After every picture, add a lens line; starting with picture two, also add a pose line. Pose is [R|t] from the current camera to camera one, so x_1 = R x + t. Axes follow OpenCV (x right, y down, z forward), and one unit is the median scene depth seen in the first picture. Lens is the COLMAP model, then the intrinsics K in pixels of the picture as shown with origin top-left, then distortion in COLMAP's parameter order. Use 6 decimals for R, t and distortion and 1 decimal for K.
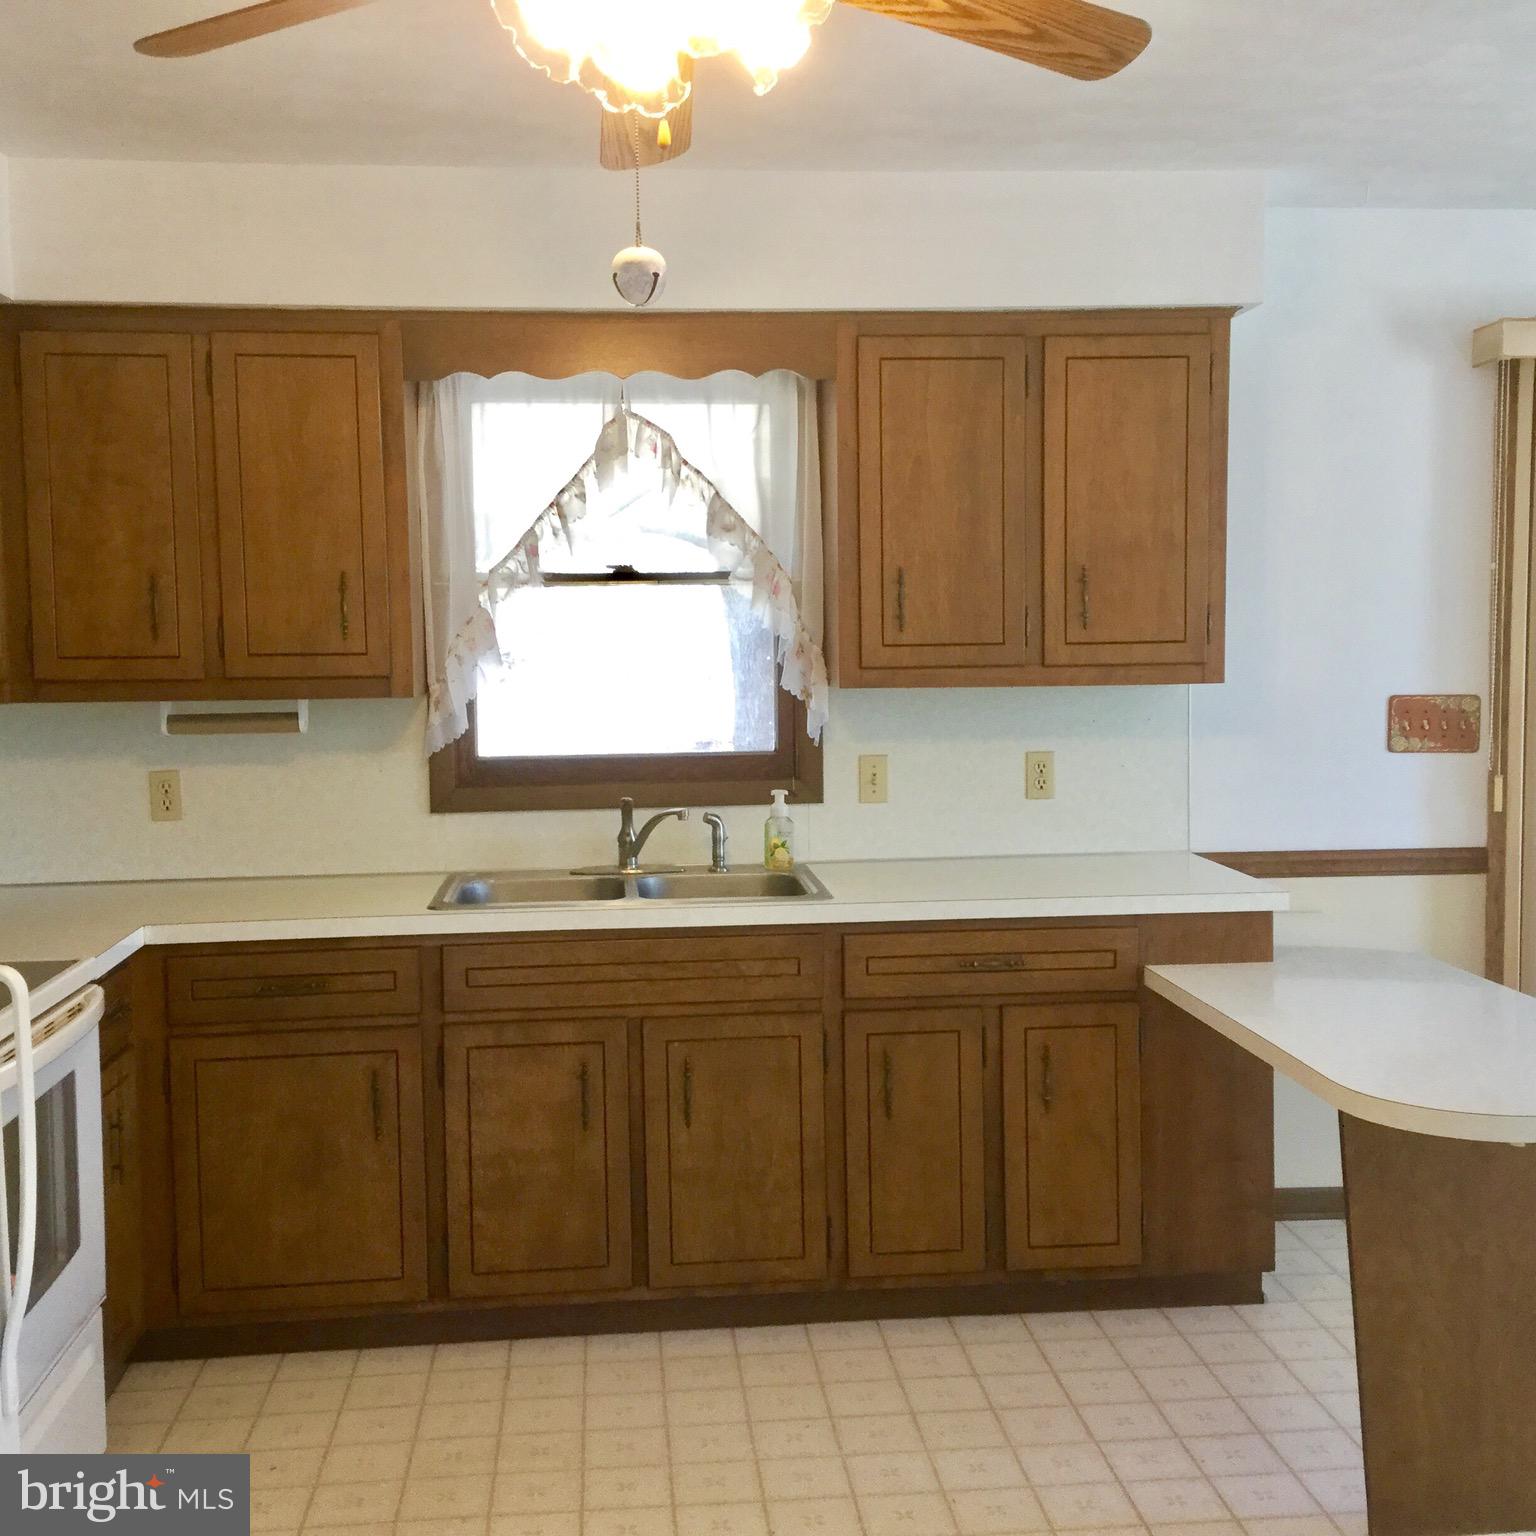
lens RADIAL K [[1813.7, 0, 765.0], [0, 1813.7, 778.6], [0, 0, 1]] dist [0.076222, 0.000000]
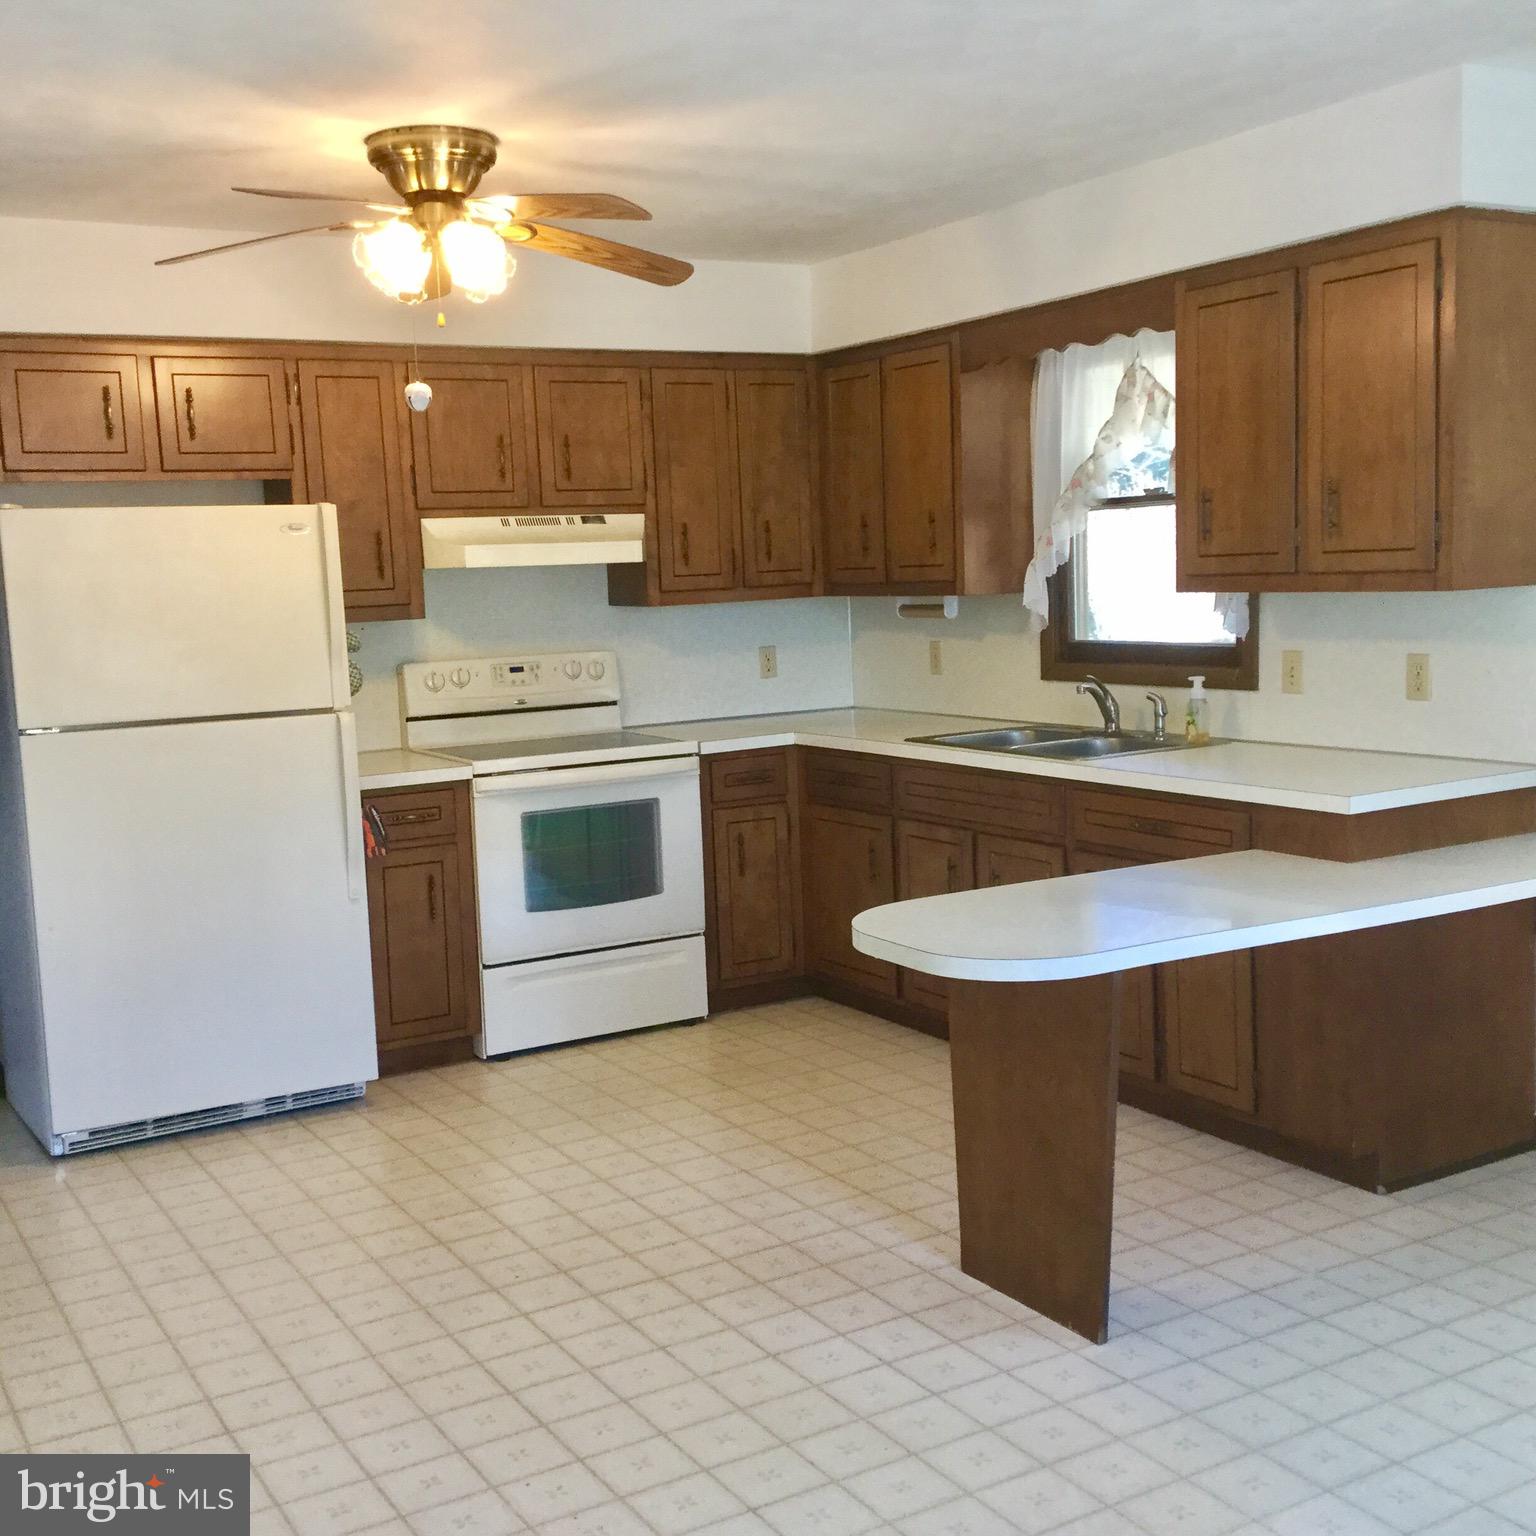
lens RADIAL K [[1813.7, 0, 766.9], [0, 1813.7, 772.6], [0, 0, 1]] dist [0.076222, 0.000000]
pose [[0.418628, 0.102168, -0.902392, 1.027512], [-0.037715, 0.994750, 0.095128, -0.035710], [0.907374, -0.005790, 0.420284, 0.252875]]
